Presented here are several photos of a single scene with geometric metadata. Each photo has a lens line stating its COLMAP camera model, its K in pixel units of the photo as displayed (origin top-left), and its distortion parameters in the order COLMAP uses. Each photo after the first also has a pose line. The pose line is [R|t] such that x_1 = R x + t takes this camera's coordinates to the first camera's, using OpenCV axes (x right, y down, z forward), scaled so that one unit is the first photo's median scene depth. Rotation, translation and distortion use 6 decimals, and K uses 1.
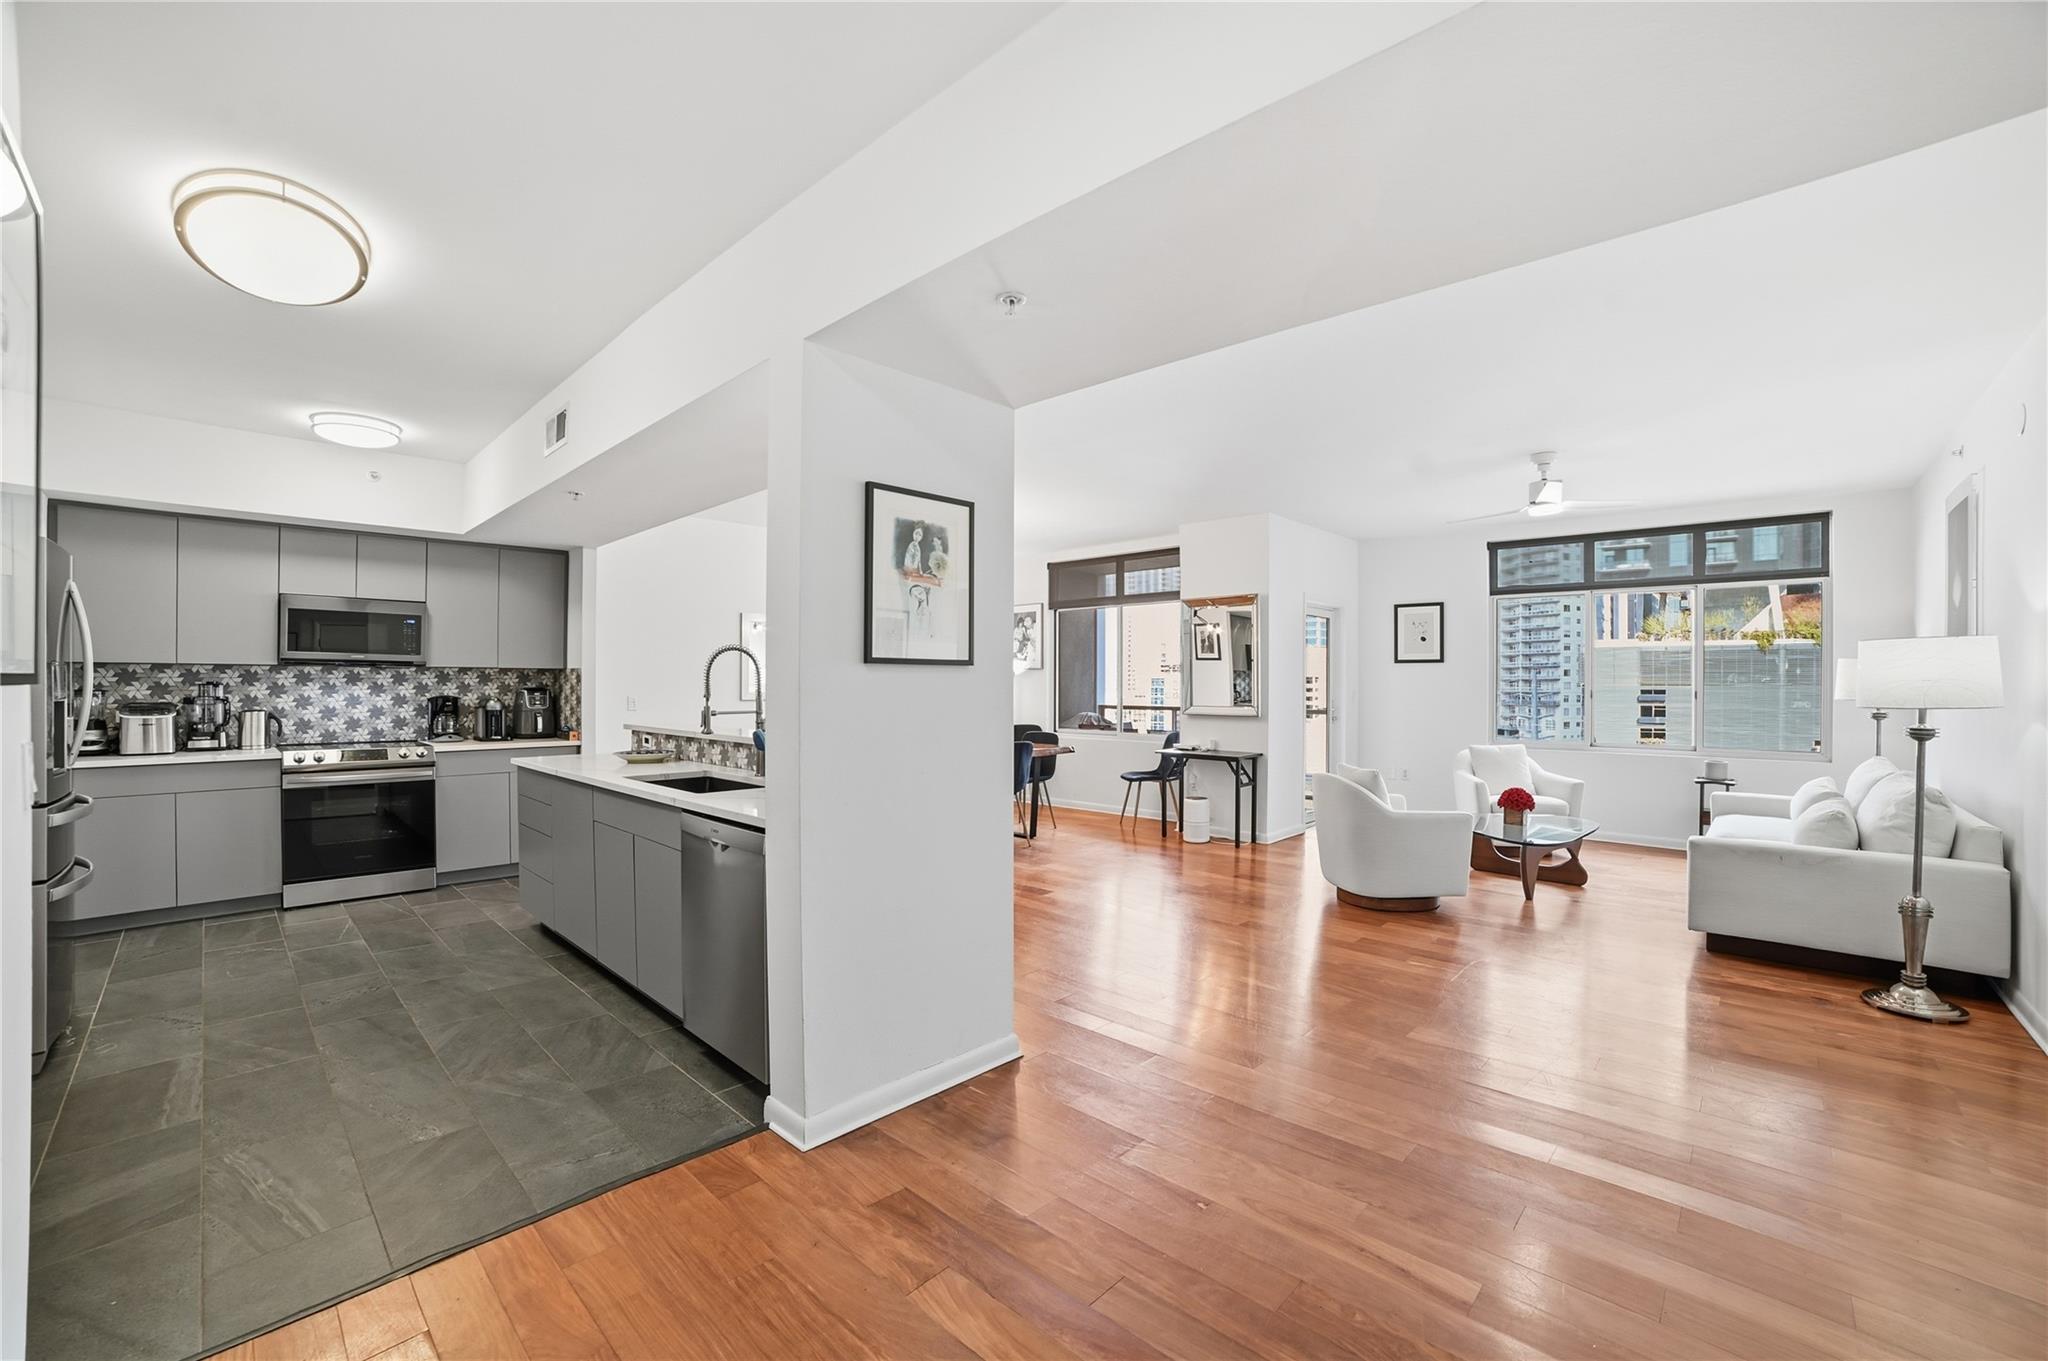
lens RADIAL K [[840.5, 0, 1024.0], [0, 840.5, 680.5], [0, 0, 1]] dist [-0.103788, 0.032704]
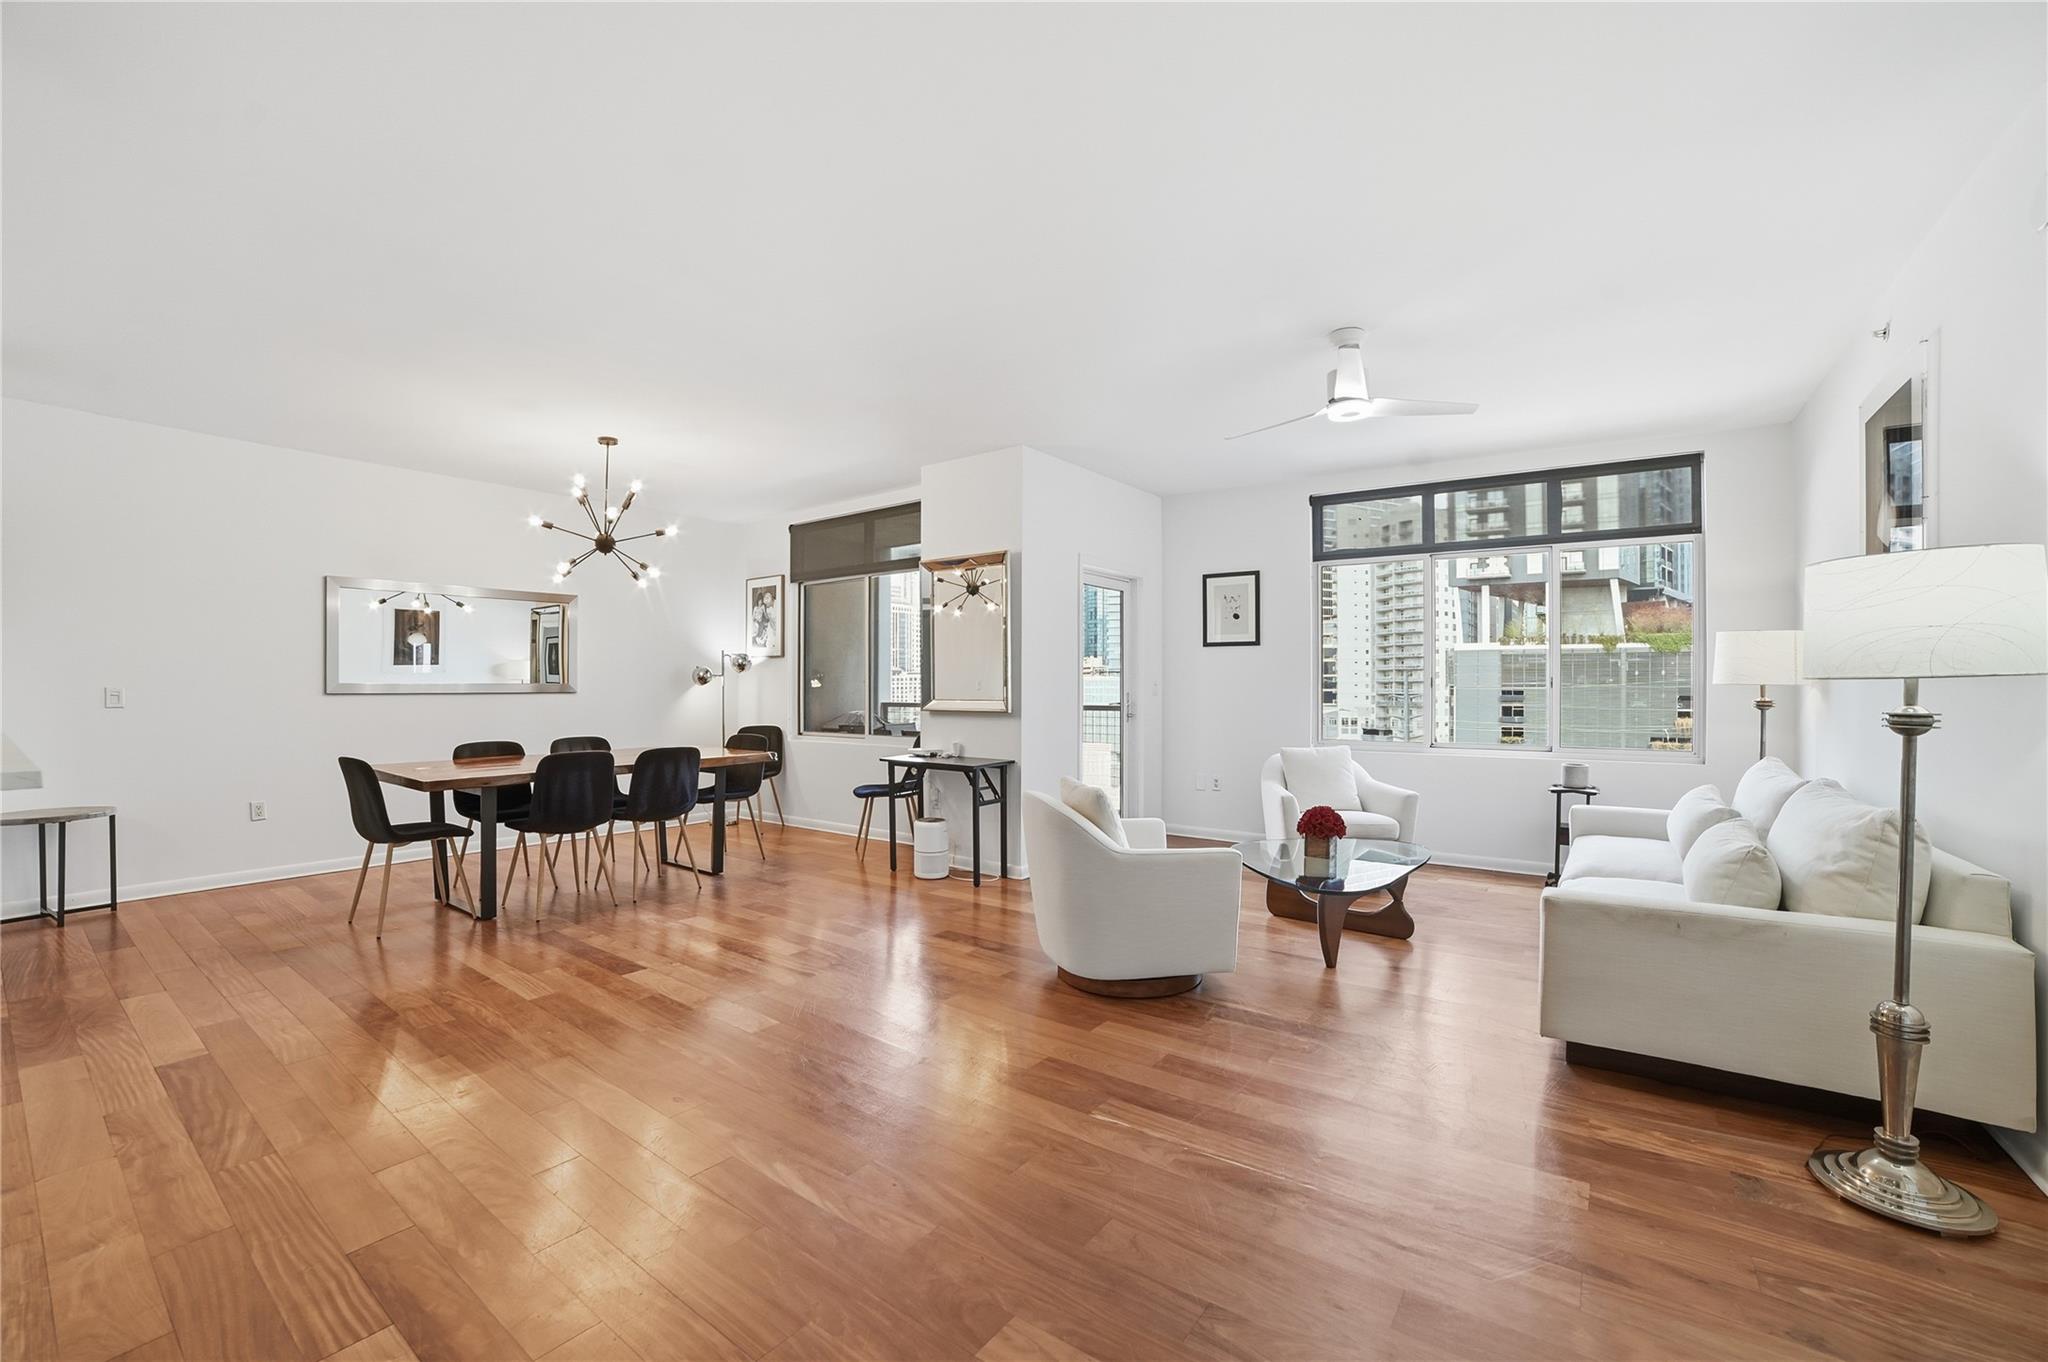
lens RADIAL K [[845.1, 0, 1026.5], [0, 845.1, 687.8], [0, 0, 1]] dist [-0.113076, 0.034704]
pose [[0.991566, -0.003583, 0.129556, 0.185336], [0.003038, 0.999986, 0.004401, 0.016439], [-0.129570, -0.003970, 0.991562, 0.220782]]
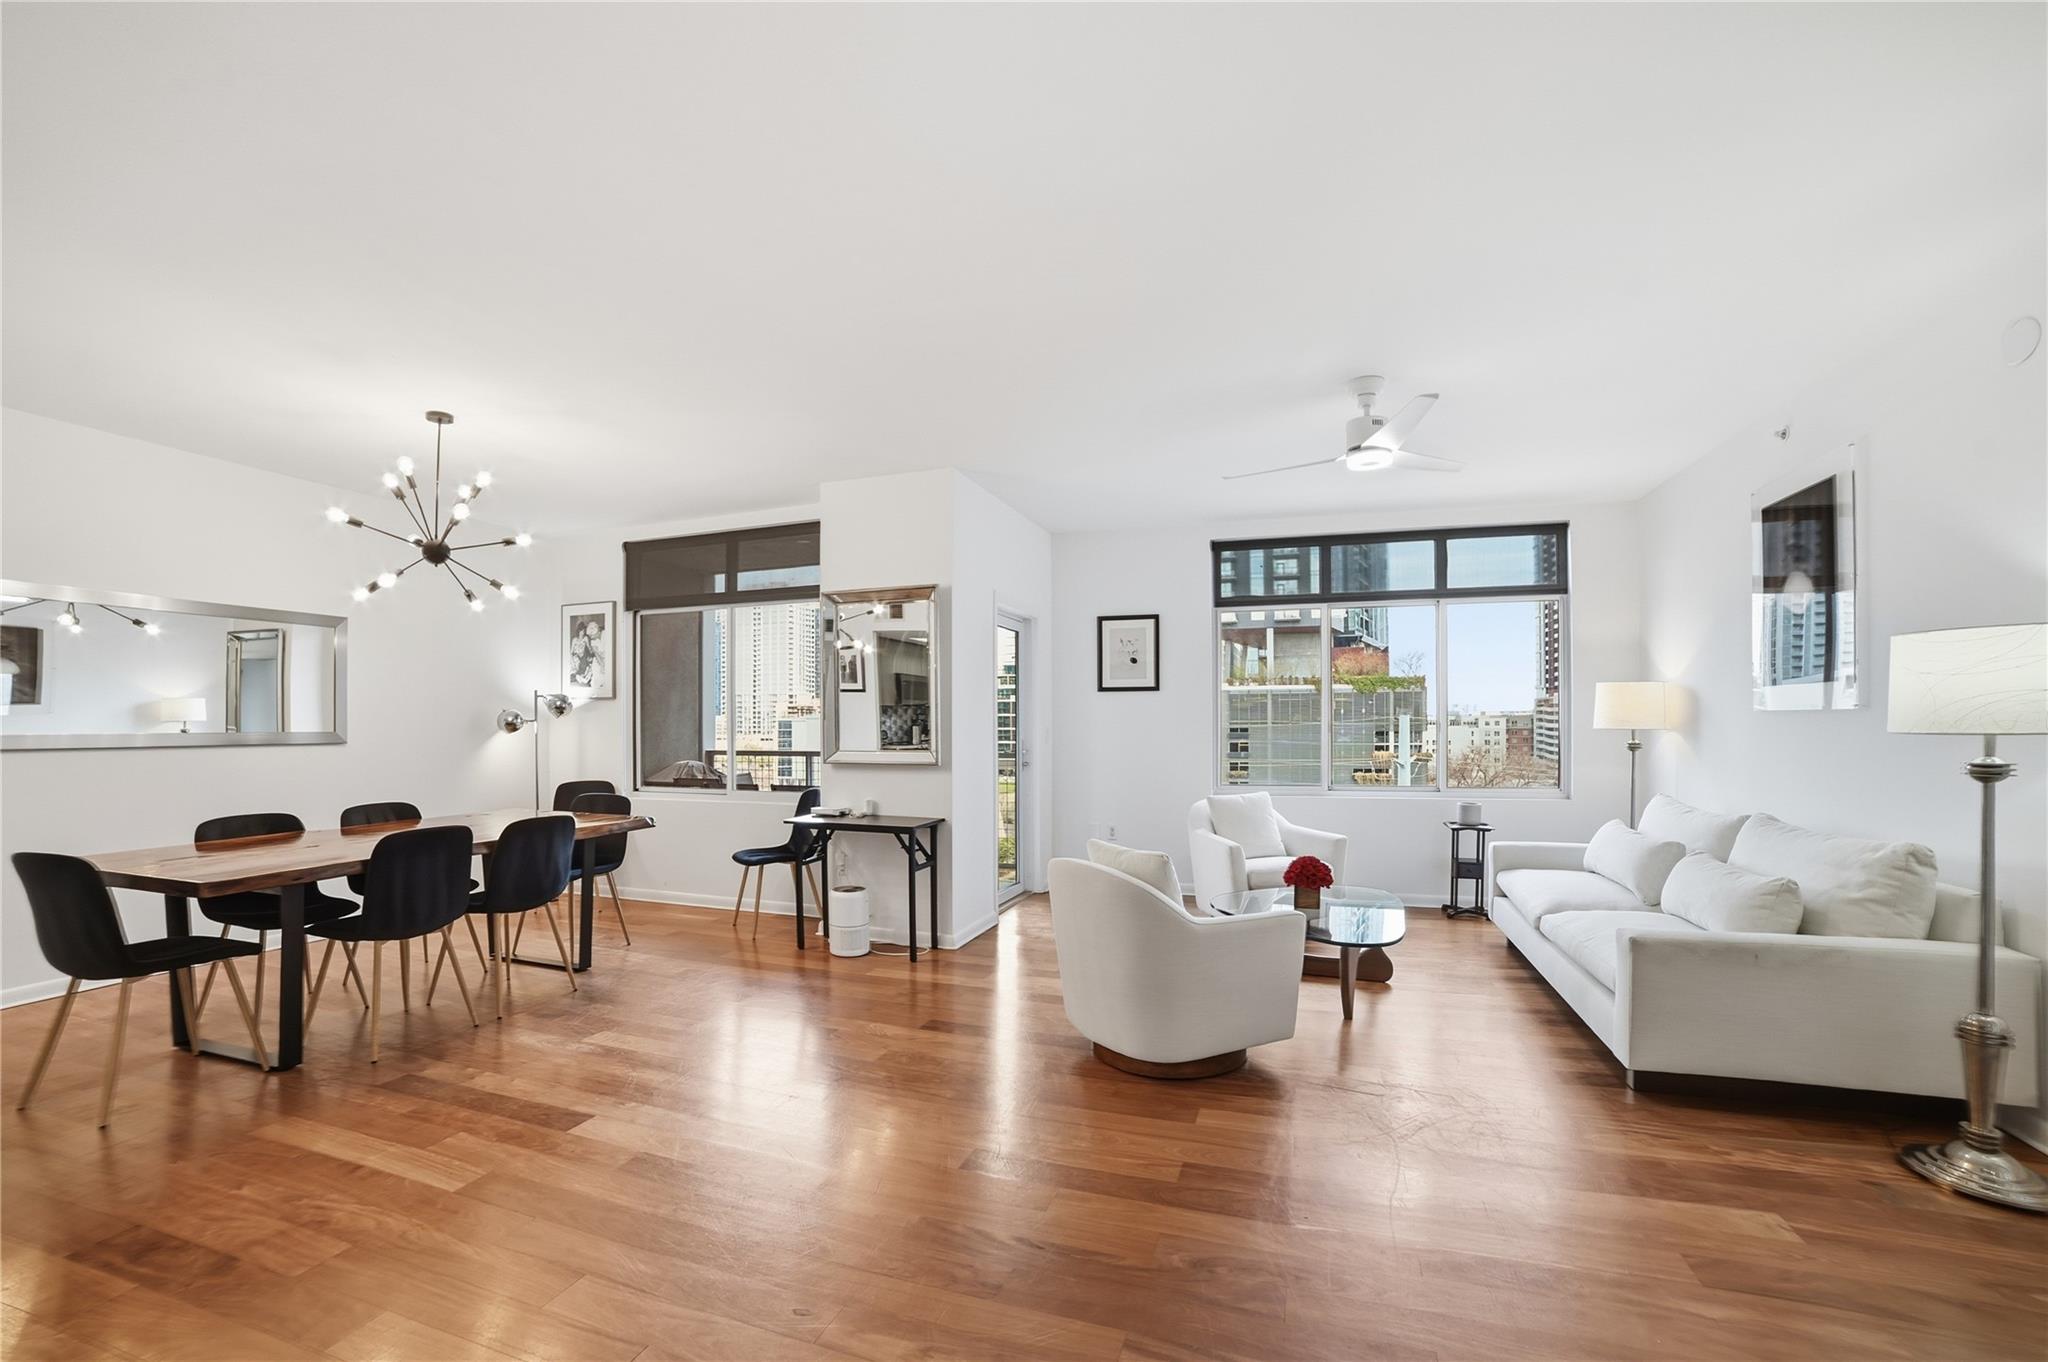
lens RADIAL K [[862.2, 0, 1026.6], [0, 862.2, 715.0], [0, 0, 1]] dist [-0.111342, 0.035905]
pose [[0.907289, -0.002195, 0.420502, 0.047803], [0.006052, 0.999951, -0.007838, 0.008372], [-0.420464, 0.009656, 0.907258, 0.310761]]
